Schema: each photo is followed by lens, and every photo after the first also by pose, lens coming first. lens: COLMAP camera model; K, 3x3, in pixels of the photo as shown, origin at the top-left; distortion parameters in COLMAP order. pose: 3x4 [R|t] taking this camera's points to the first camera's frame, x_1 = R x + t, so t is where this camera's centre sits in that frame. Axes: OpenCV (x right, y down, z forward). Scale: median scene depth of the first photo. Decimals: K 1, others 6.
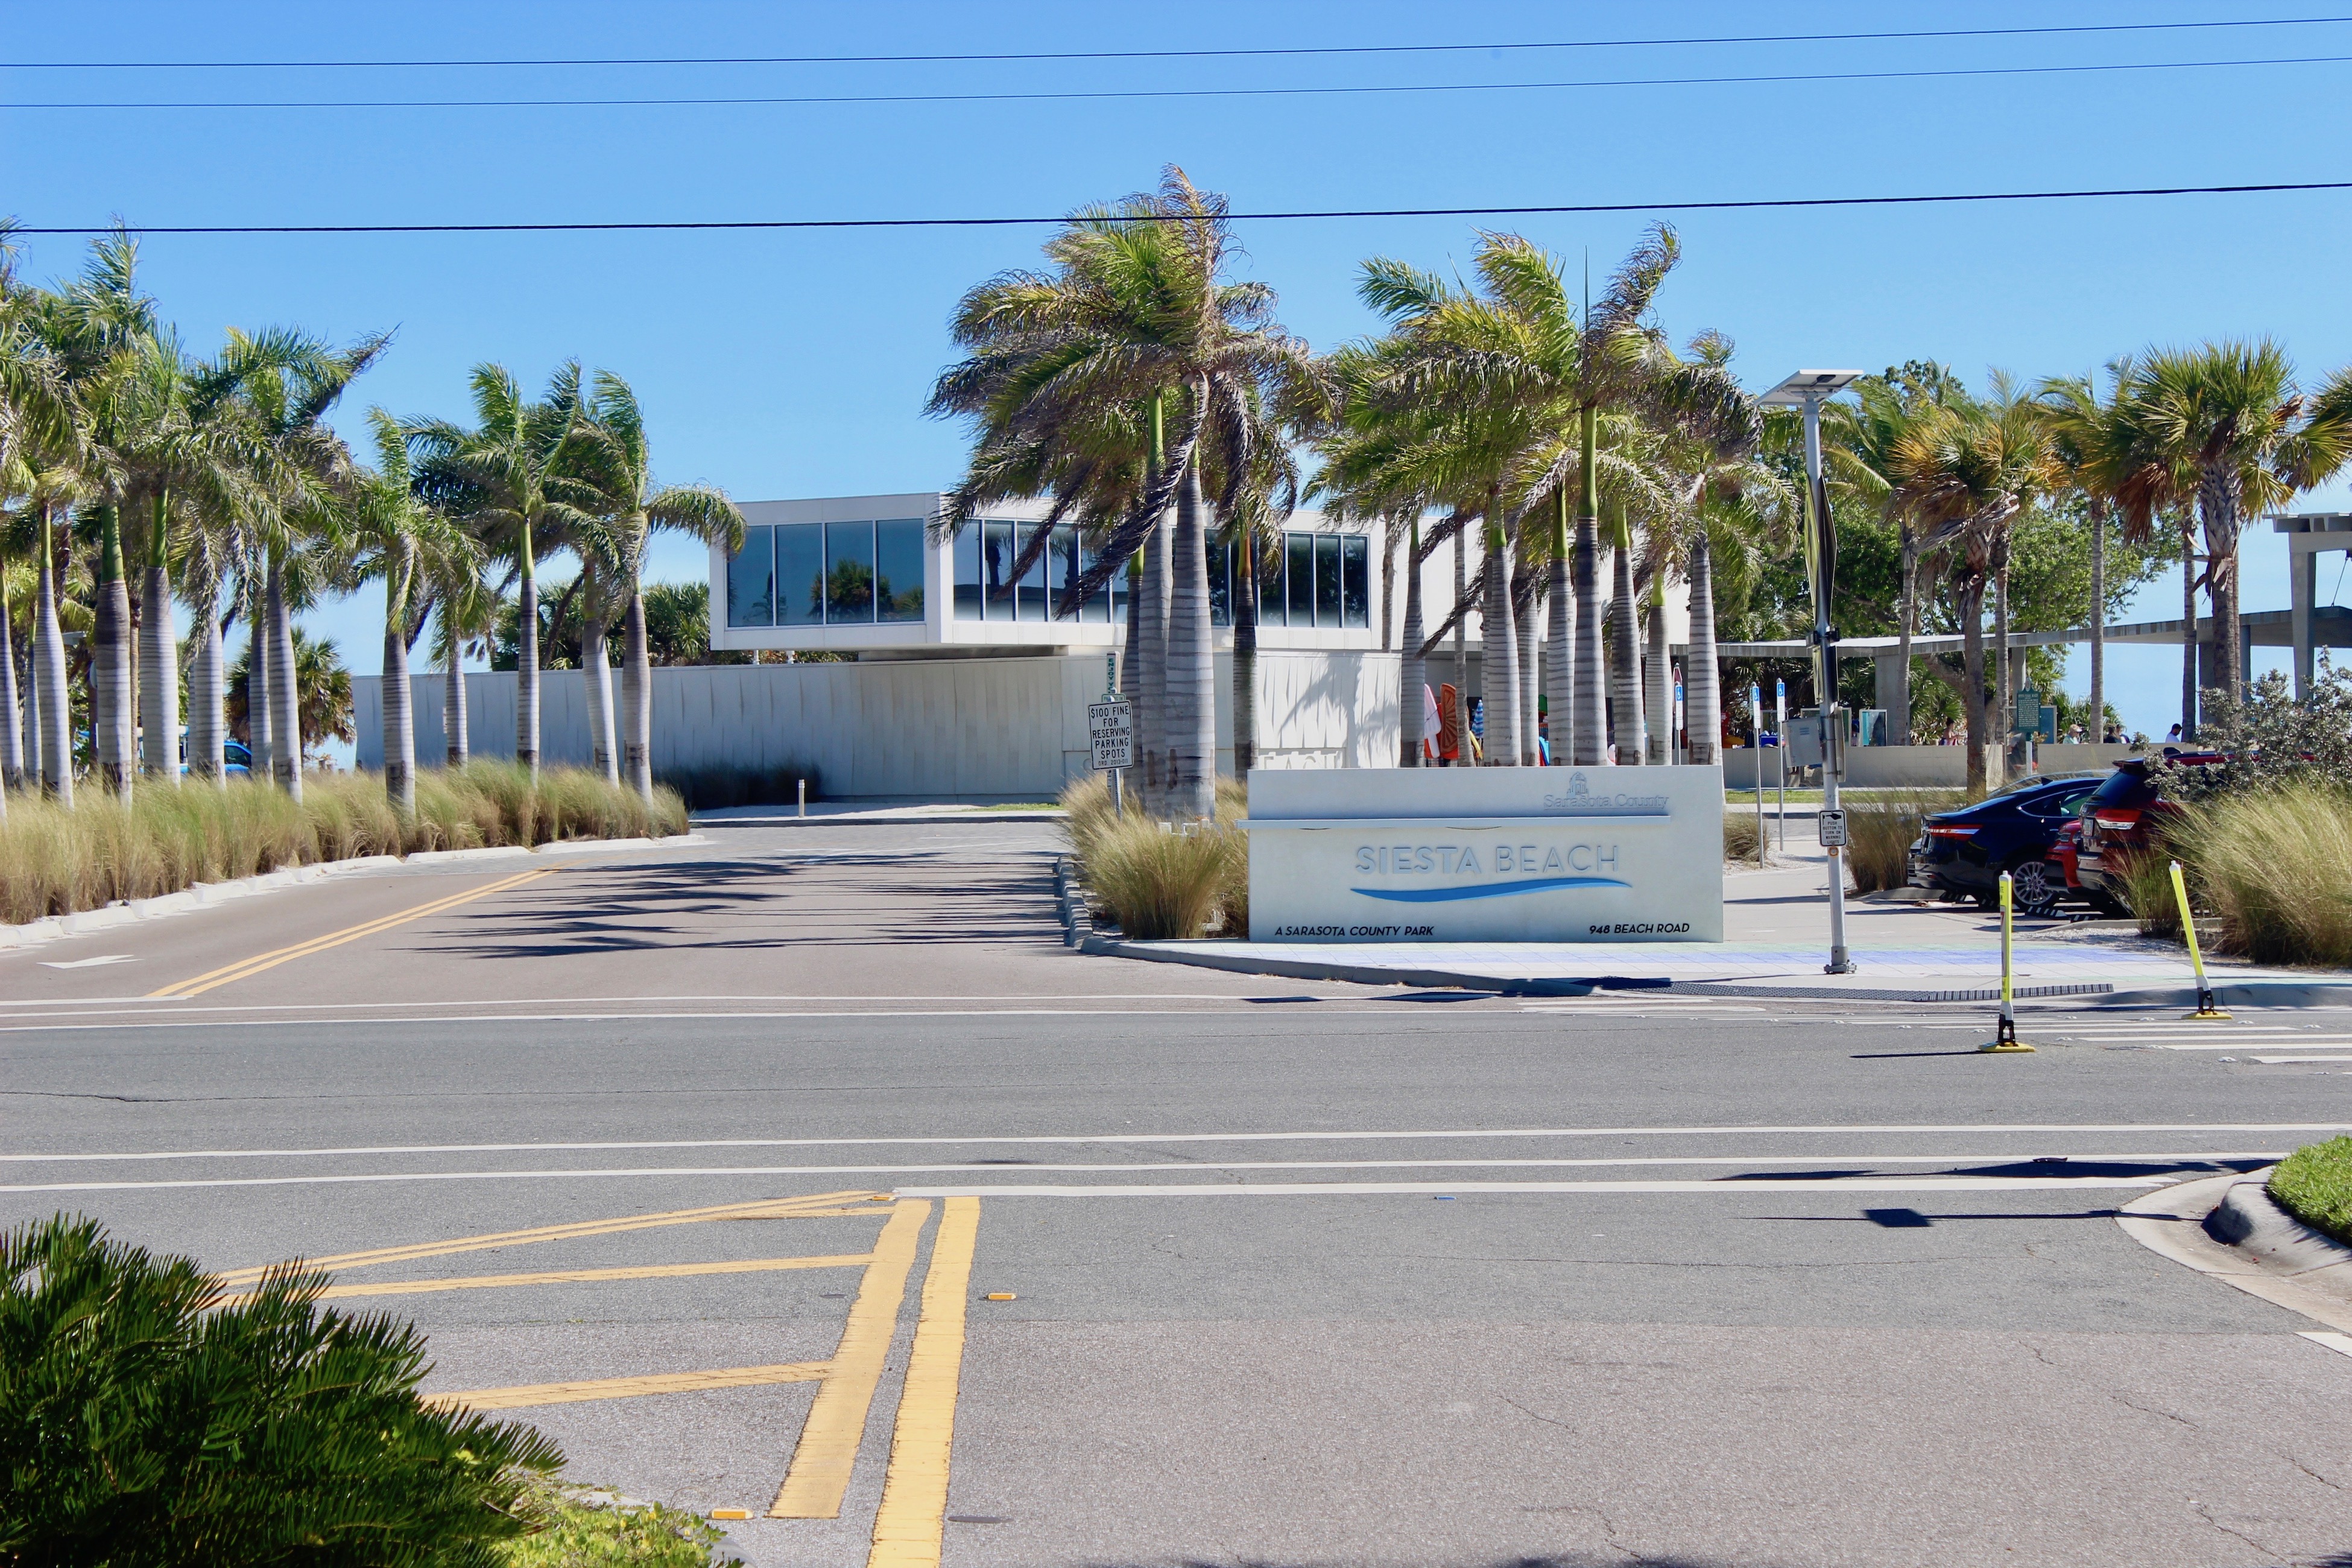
lens RADIAL K [[5712.6, 0, 1180.3], [0, 5712.6, 785.9], [0, 0, 1]] dist [0.119647, 0.000000]
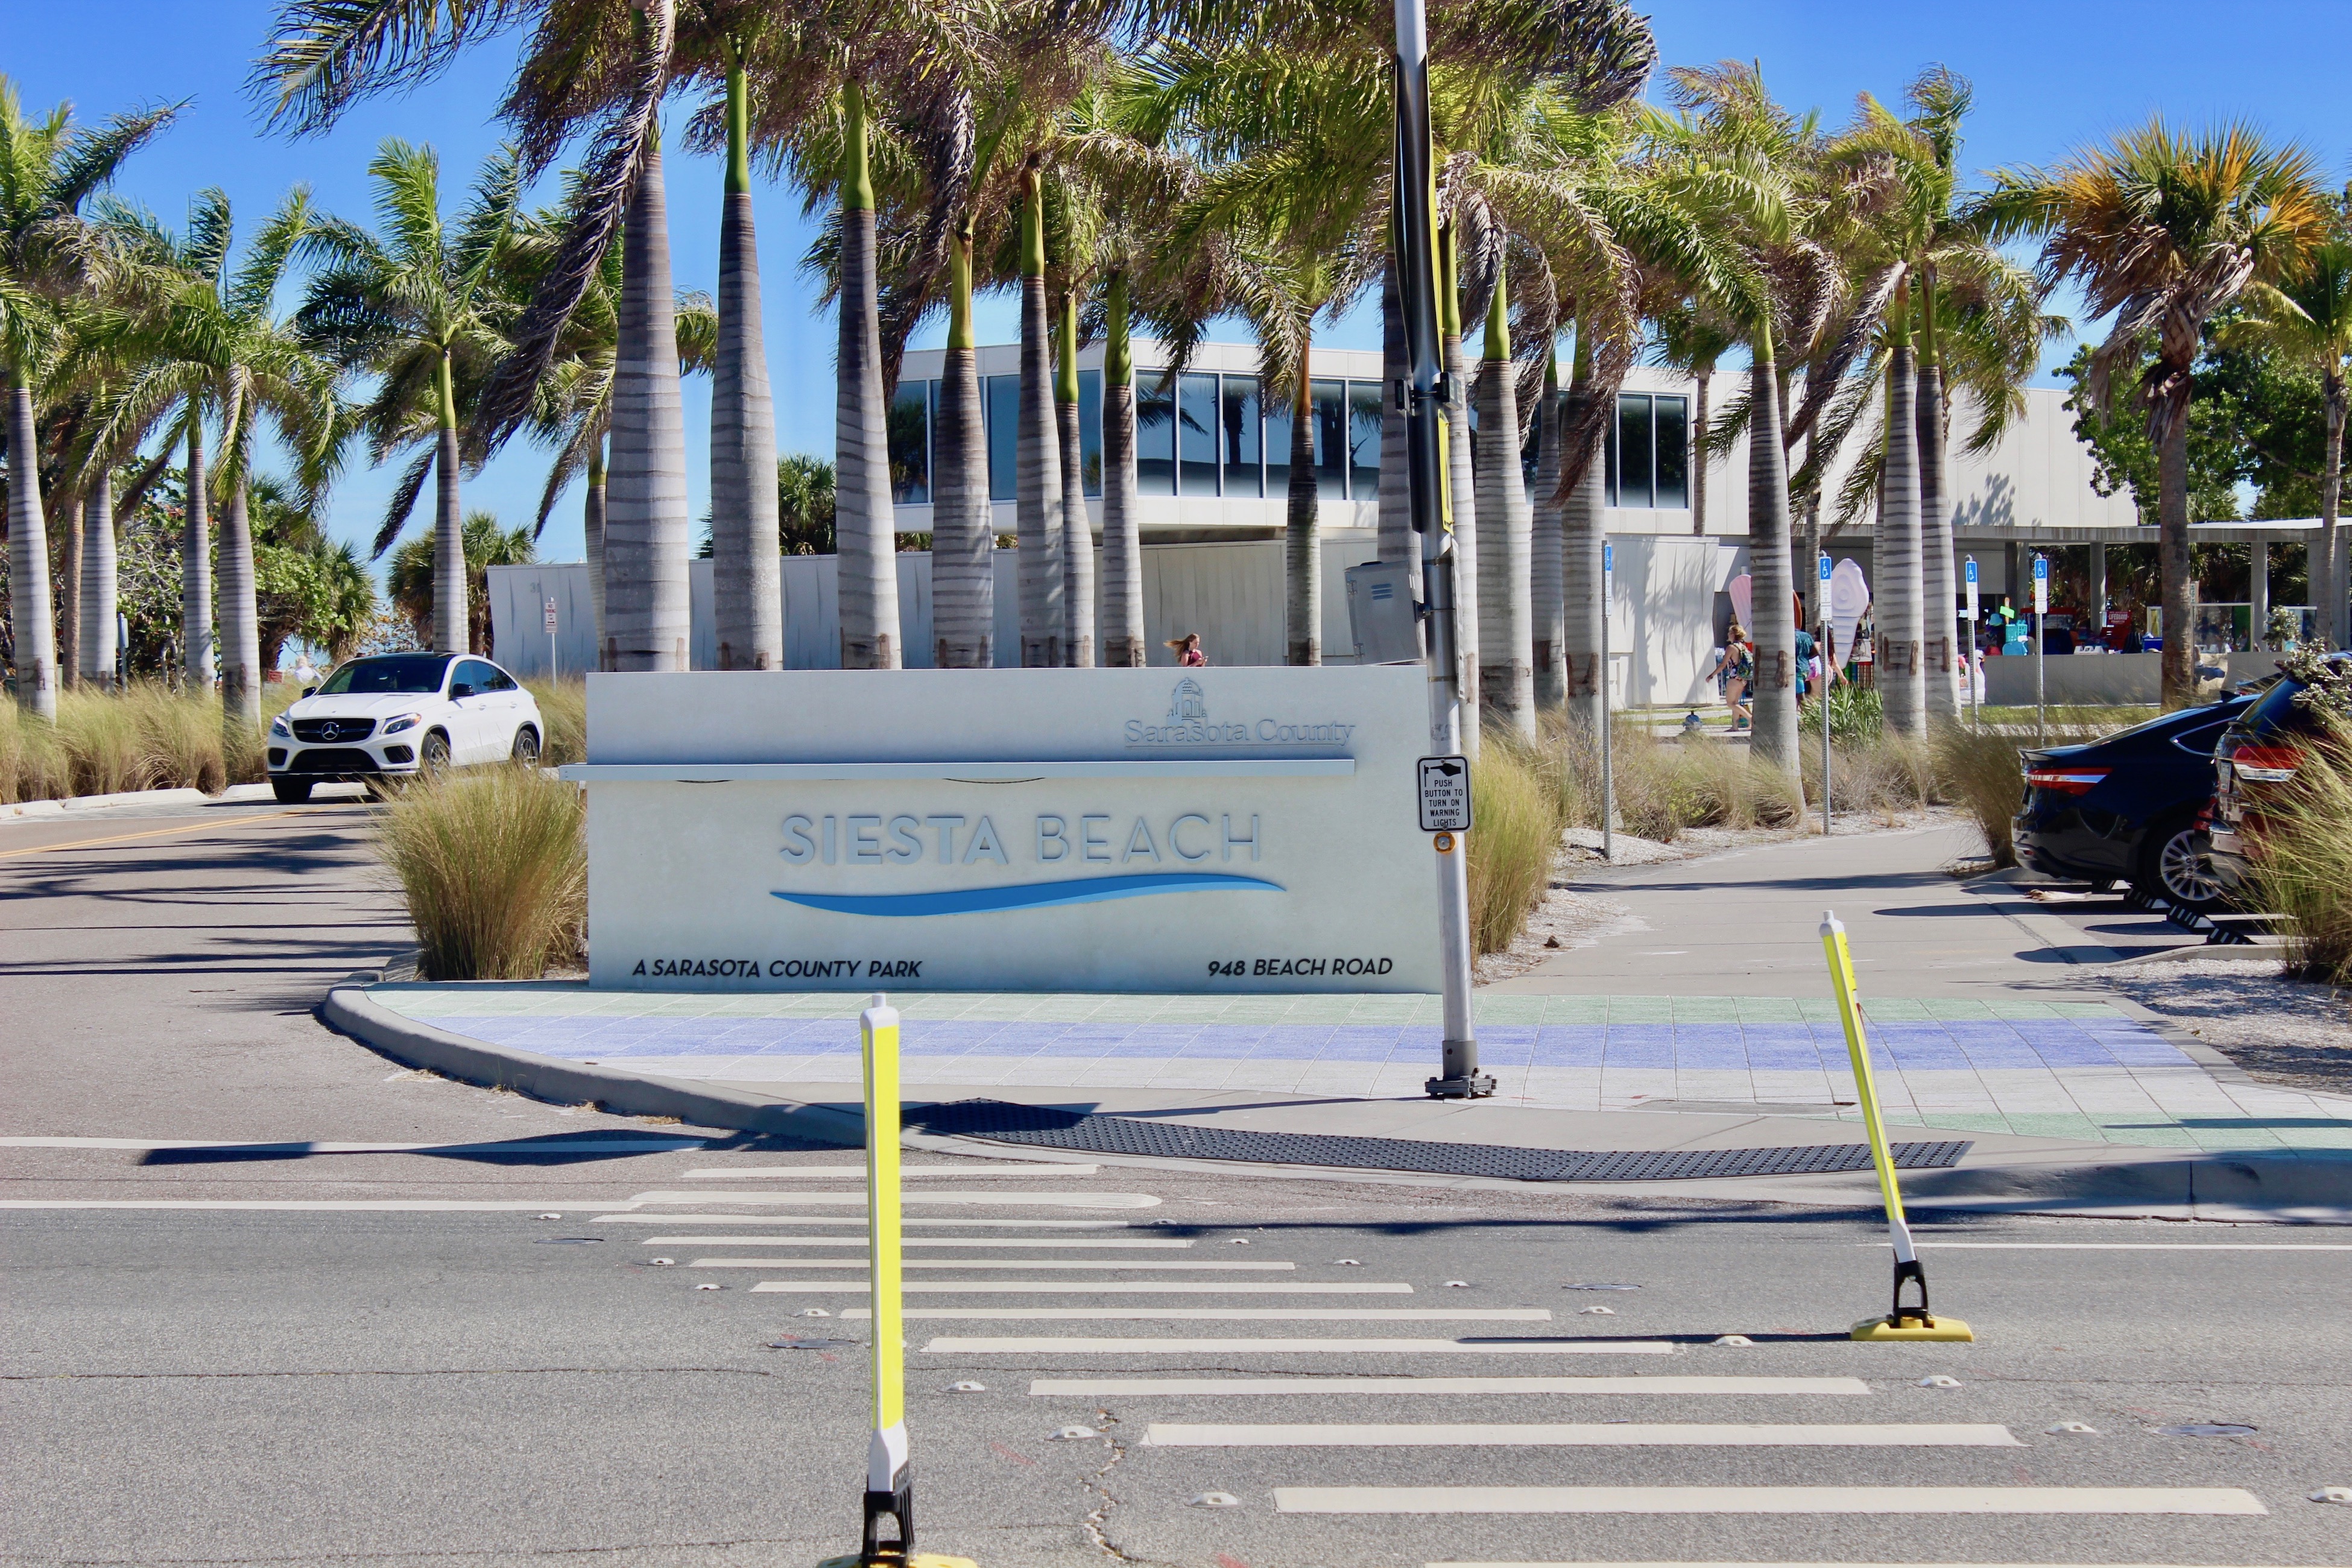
lens RADIAL K [[5712.6, 0, 1170.0], [0, 5712.6, 779.0], [0, 0, 1]] dist [0.119647, 0.000000]
pose [[0.994295, 0.004031, -0.106585, 0.125680], [-0.002499, 0.999892, 0.014507, -0.000716], [0.106632, -0.014158, 0.994198, 0.460535]]
